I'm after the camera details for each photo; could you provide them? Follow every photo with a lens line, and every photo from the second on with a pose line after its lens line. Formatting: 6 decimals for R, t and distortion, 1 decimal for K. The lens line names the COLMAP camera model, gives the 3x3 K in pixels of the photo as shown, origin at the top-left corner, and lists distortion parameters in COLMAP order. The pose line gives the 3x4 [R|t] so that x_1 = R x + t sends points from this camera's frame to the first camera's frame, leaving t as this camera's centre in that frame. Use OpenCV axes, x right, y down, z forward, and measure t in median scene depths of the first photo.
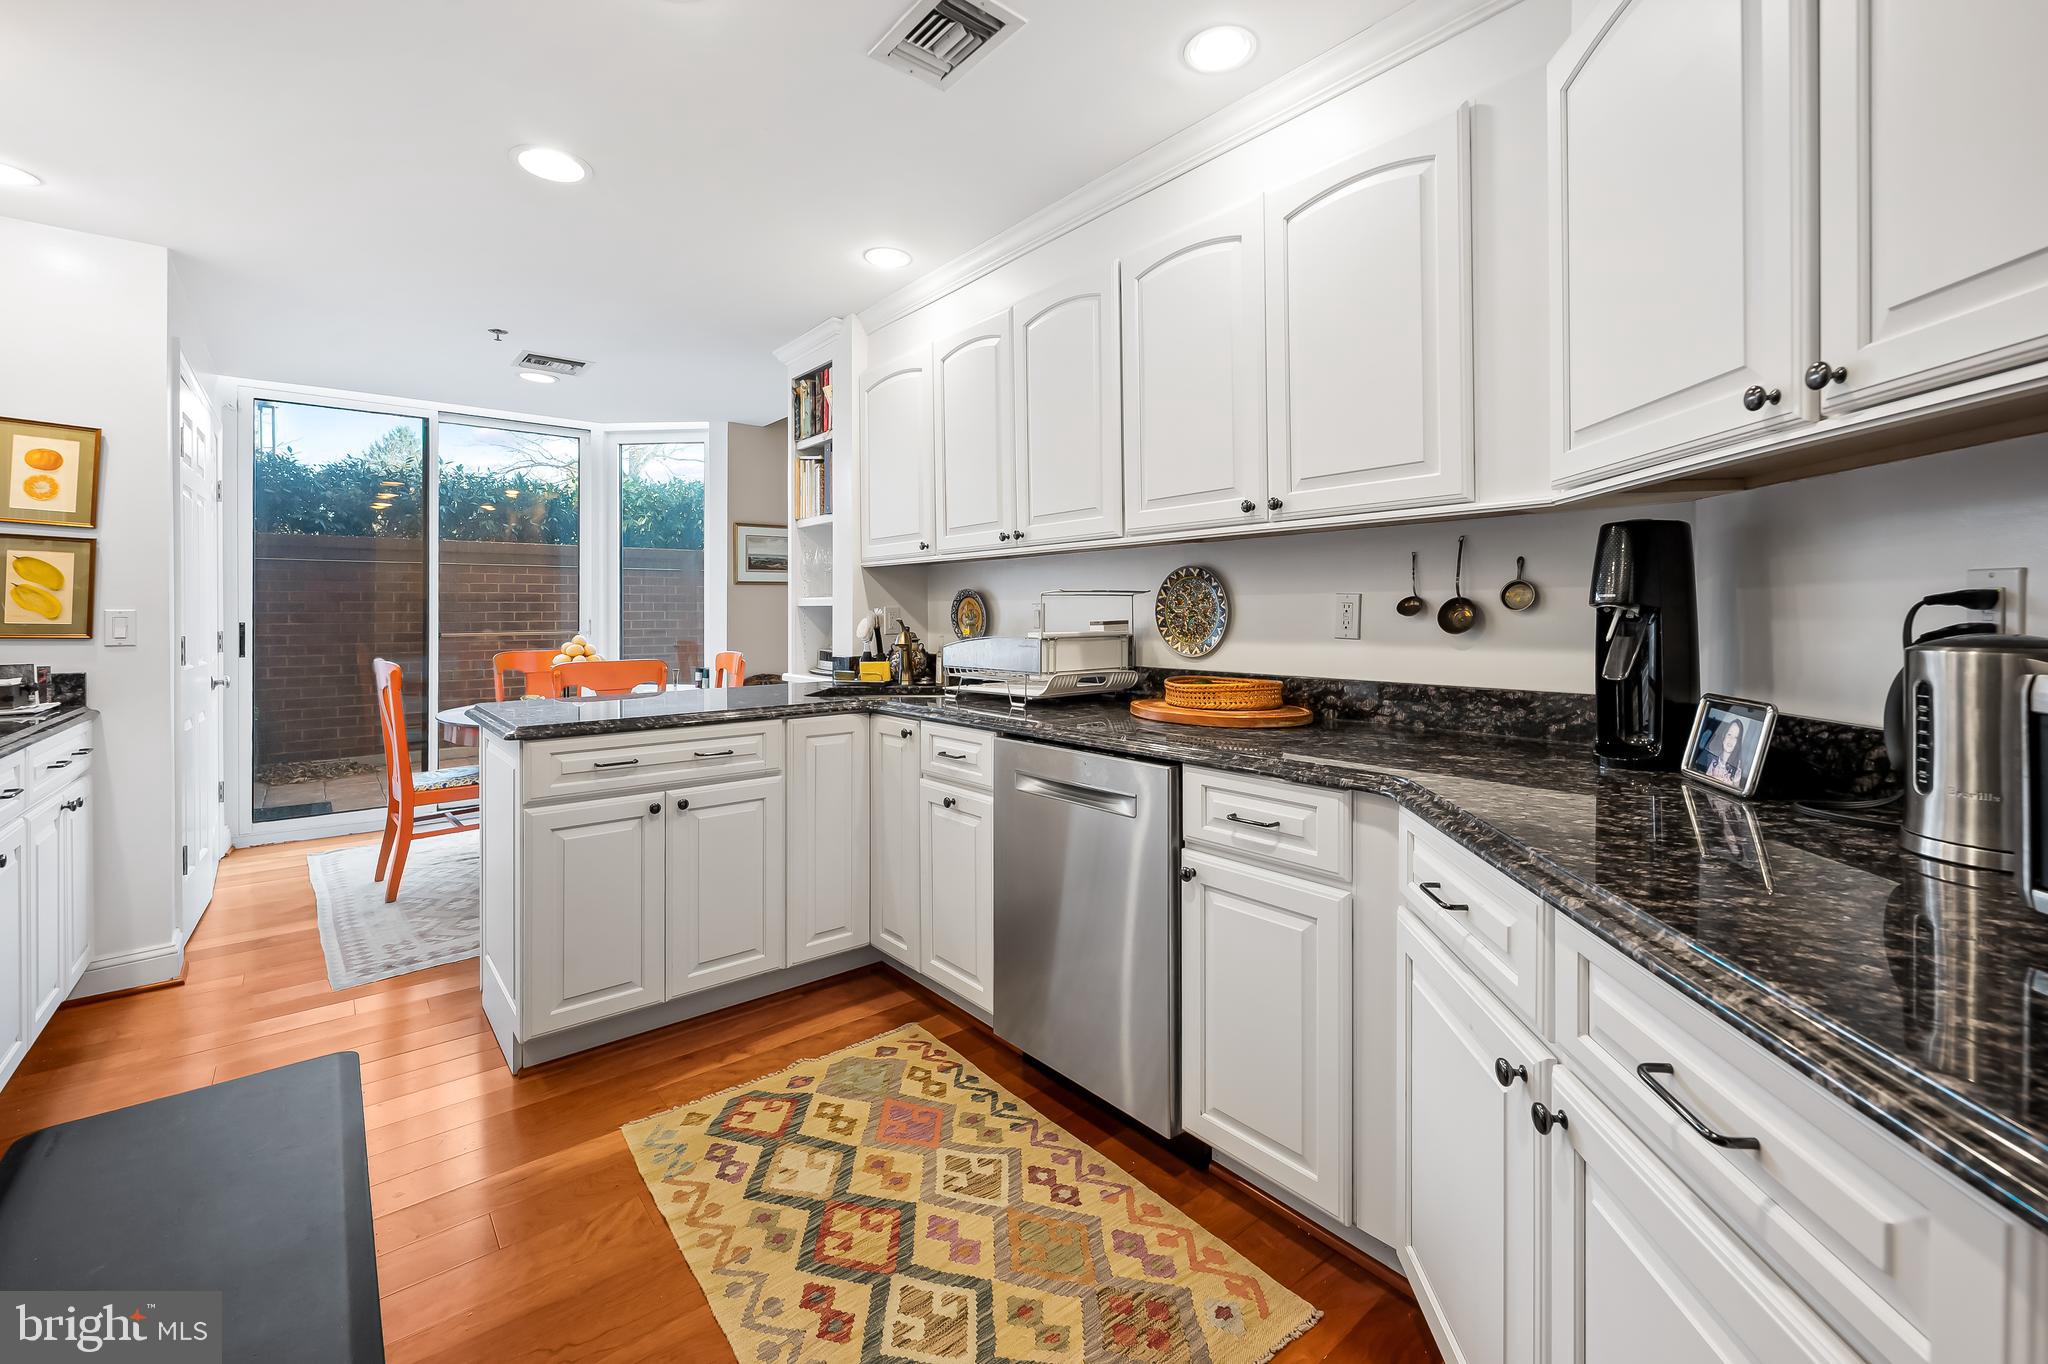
lens RADIAL K [[838.2, 0, 1023.6], [0, 838.2, 616.2], [0, 0, 1]] dist [0.000377, 0.000219]
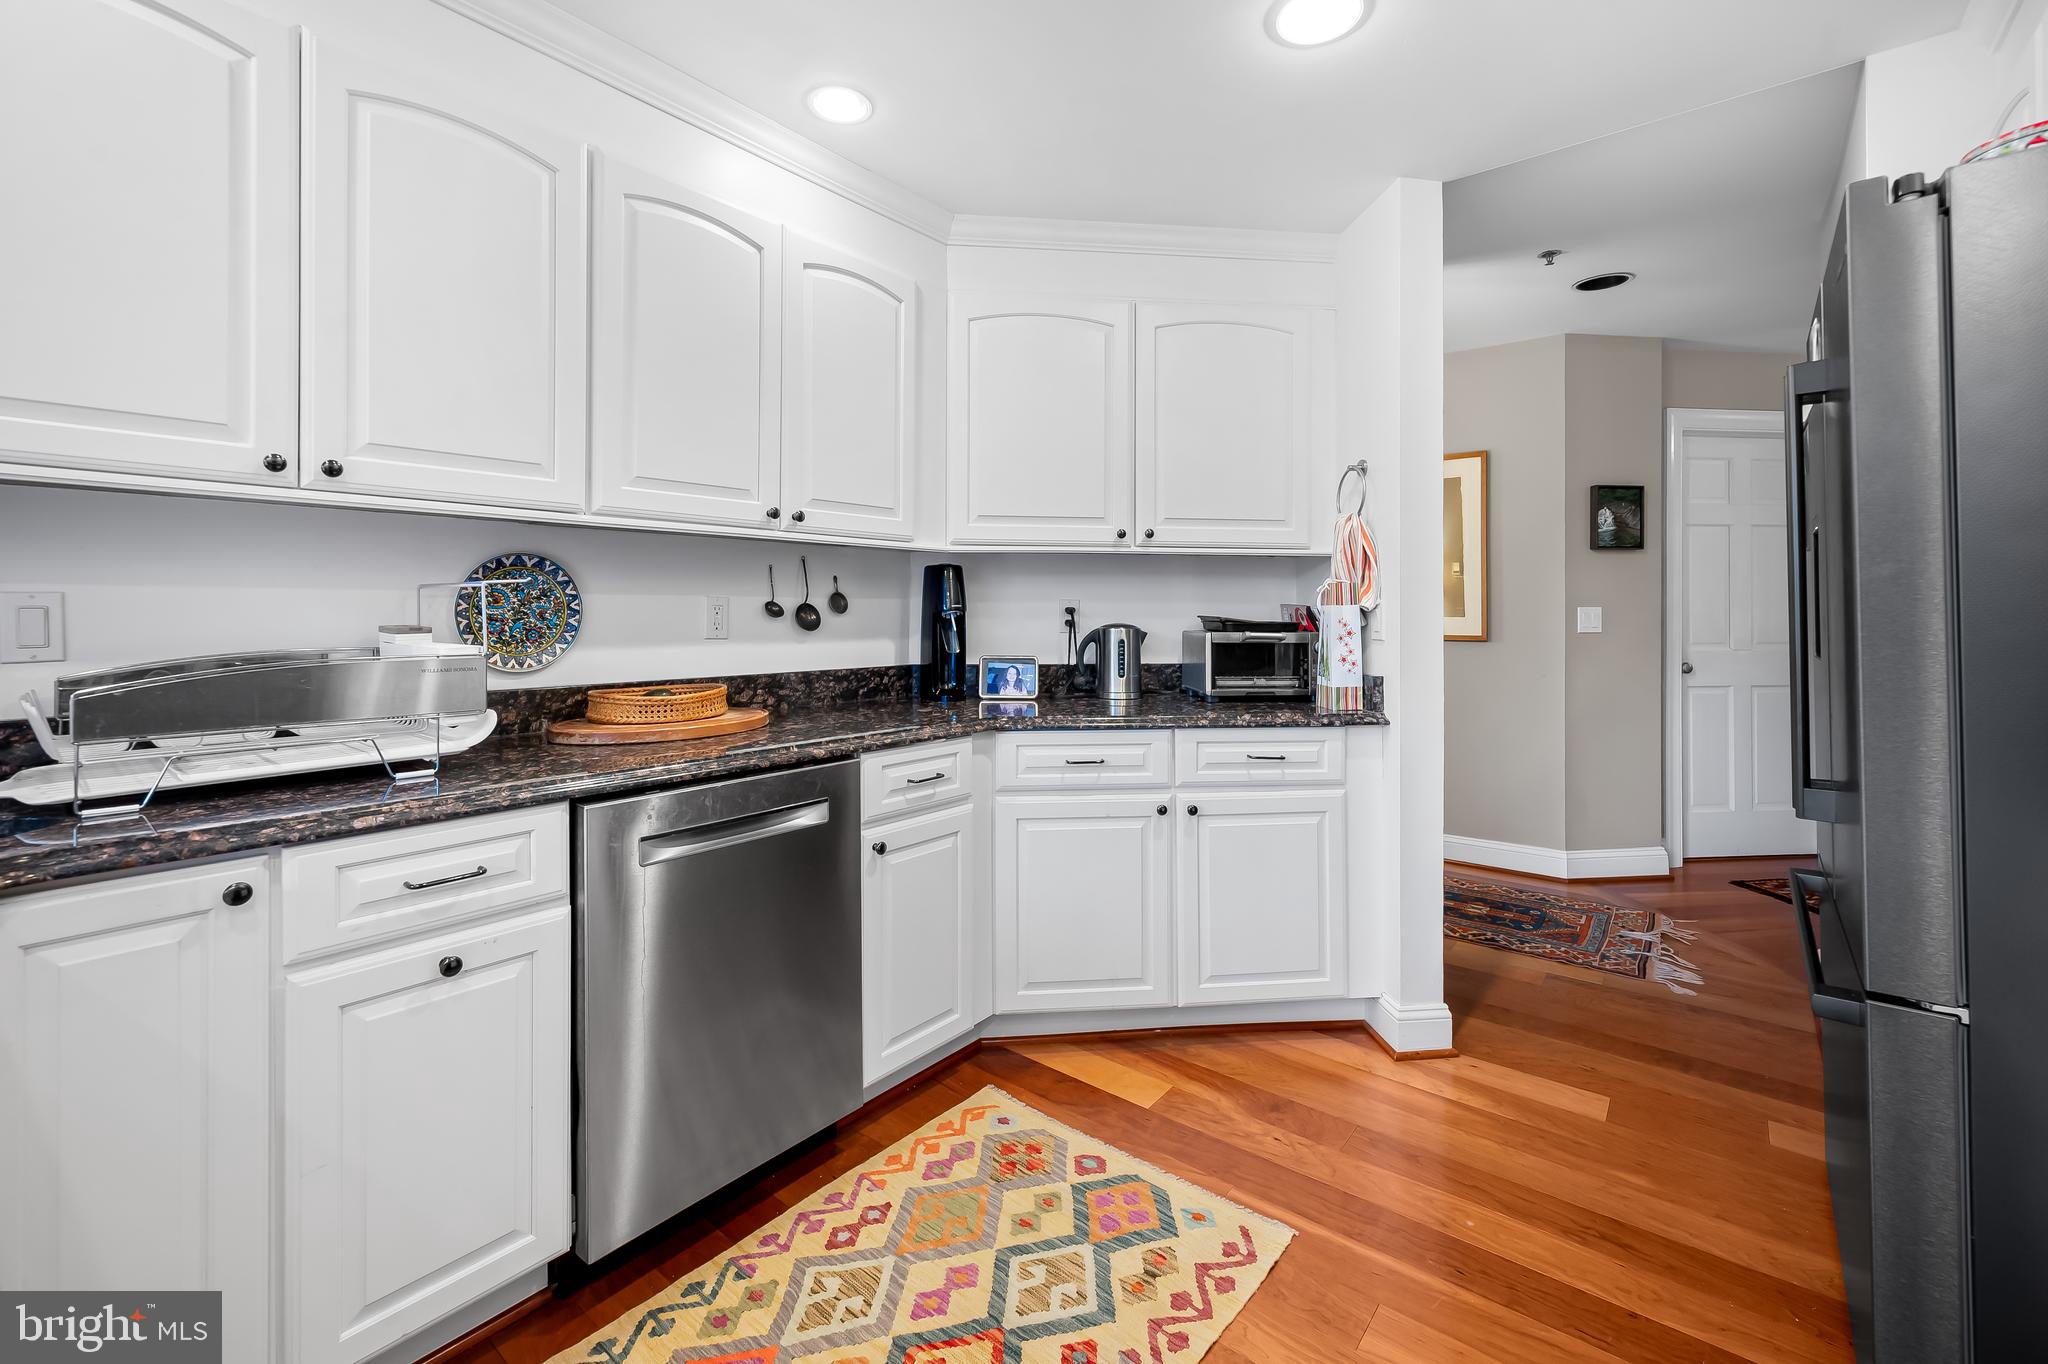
lens RADIAL K [[861.5, 0, 1035.5], [0, 861.5, 611.5], [0, 0, 1]] dist [-0.001243, 0.000401]
pose [[-0.199096, 0.005584, 0.979964, -0.891393], [0.001904, 0.999984, -0.005311, -0.002030], [-0.979978, 0.000808, -0.199103, 0.935914]]
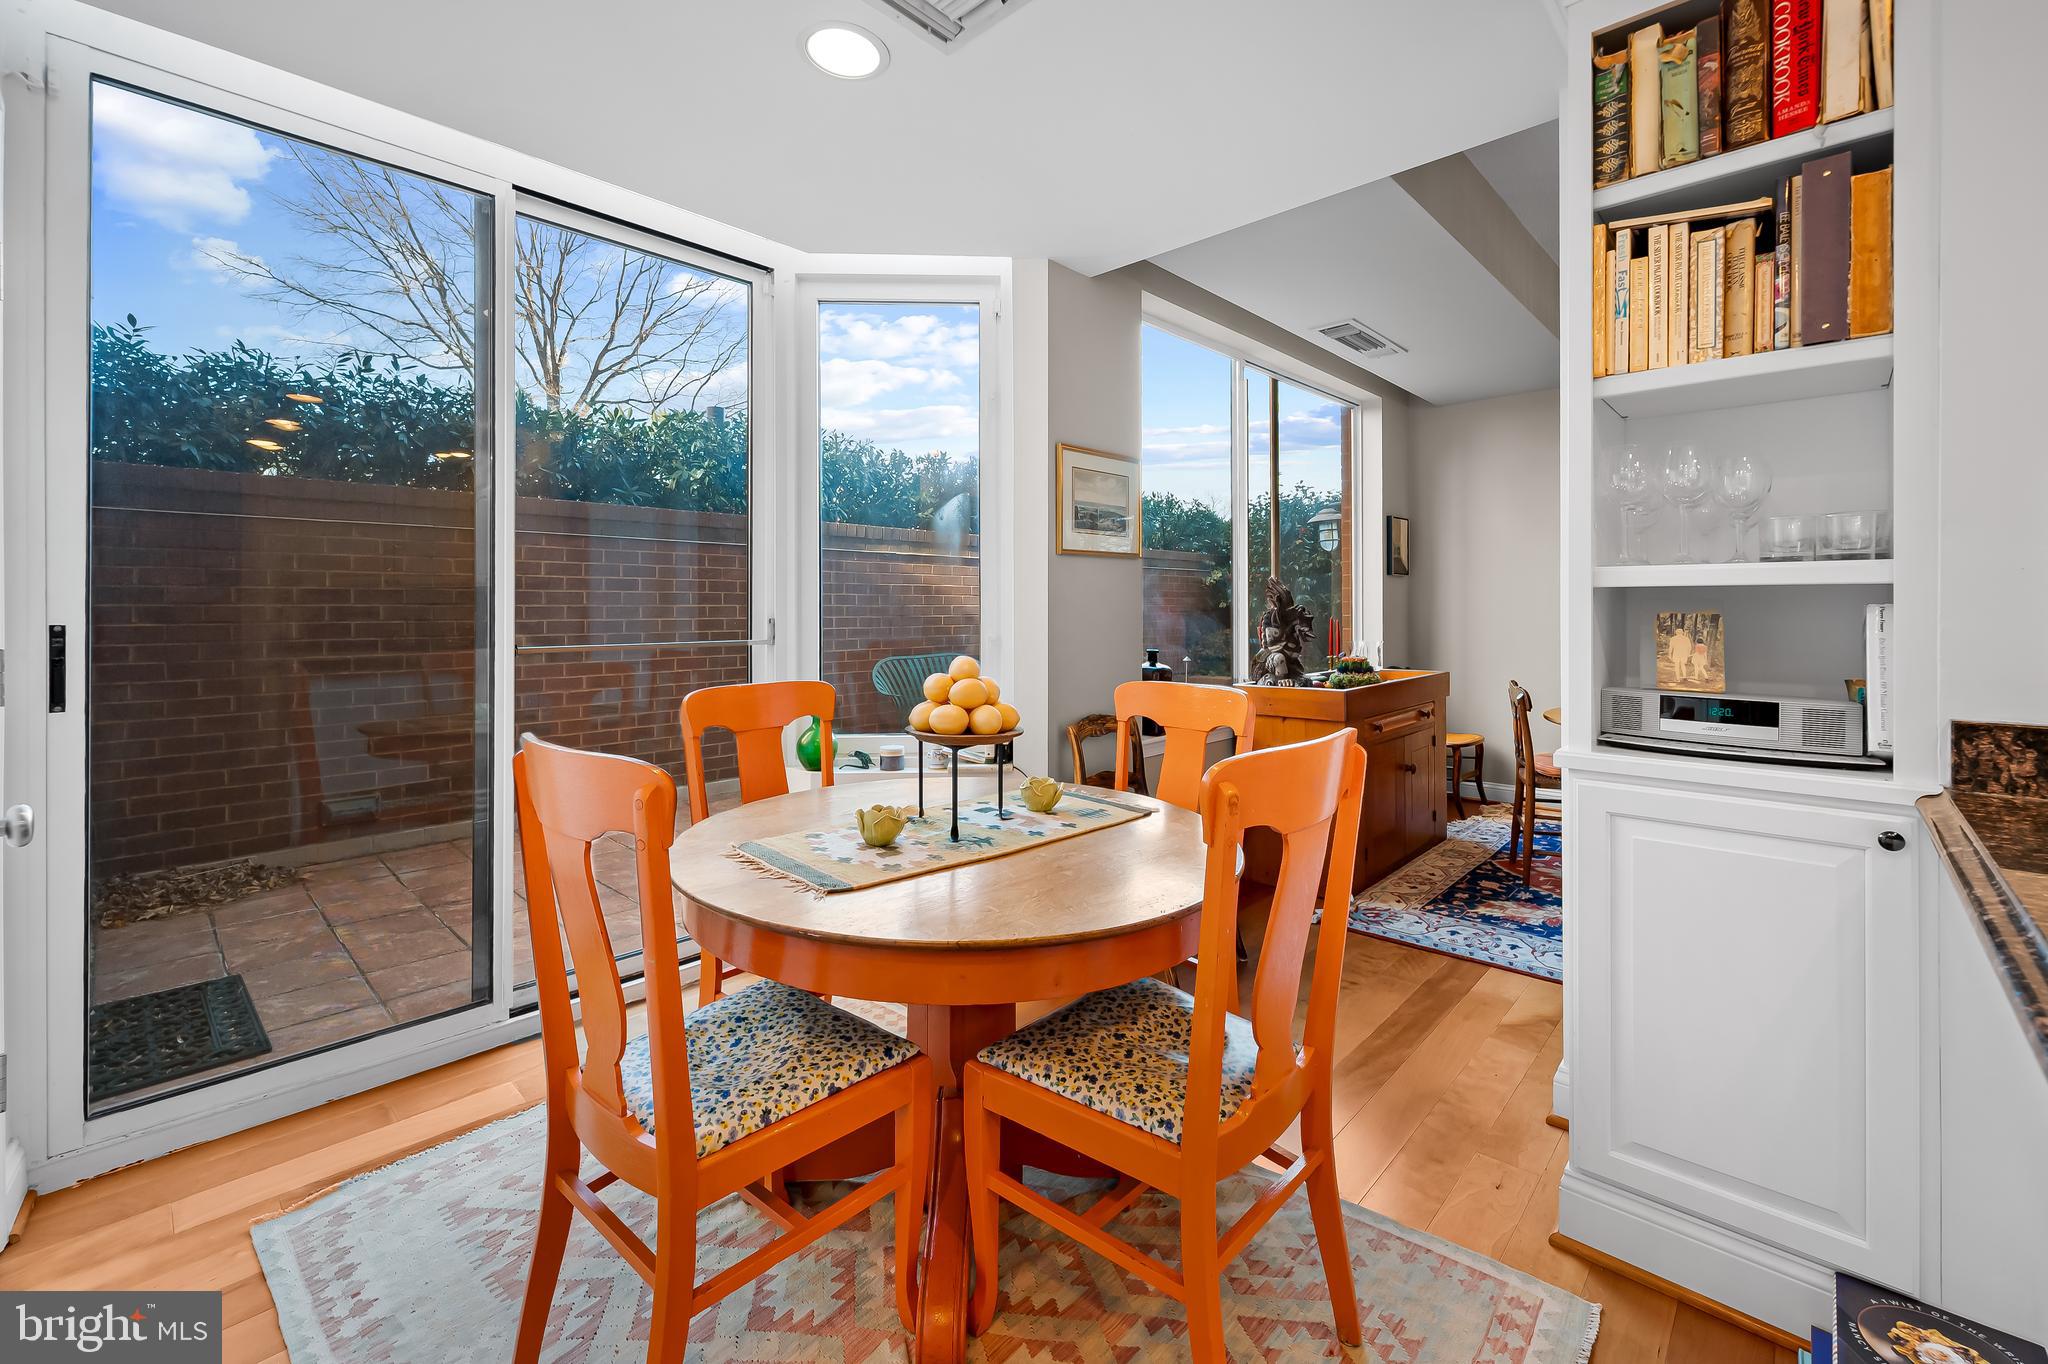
lens RADIAL K [[845.1, 0, 1030.8], [0, 845.1, 611.5], [0, 0, 1]] dist [-0.001890, -0.000556]
pose [[0.992170, 0.001160, 0.124886, -1.228329], [-0.000871, 0.999997, -0.002367, 0.002771], [-0.124888, 0.002239, 0.992168, 1.278703]]
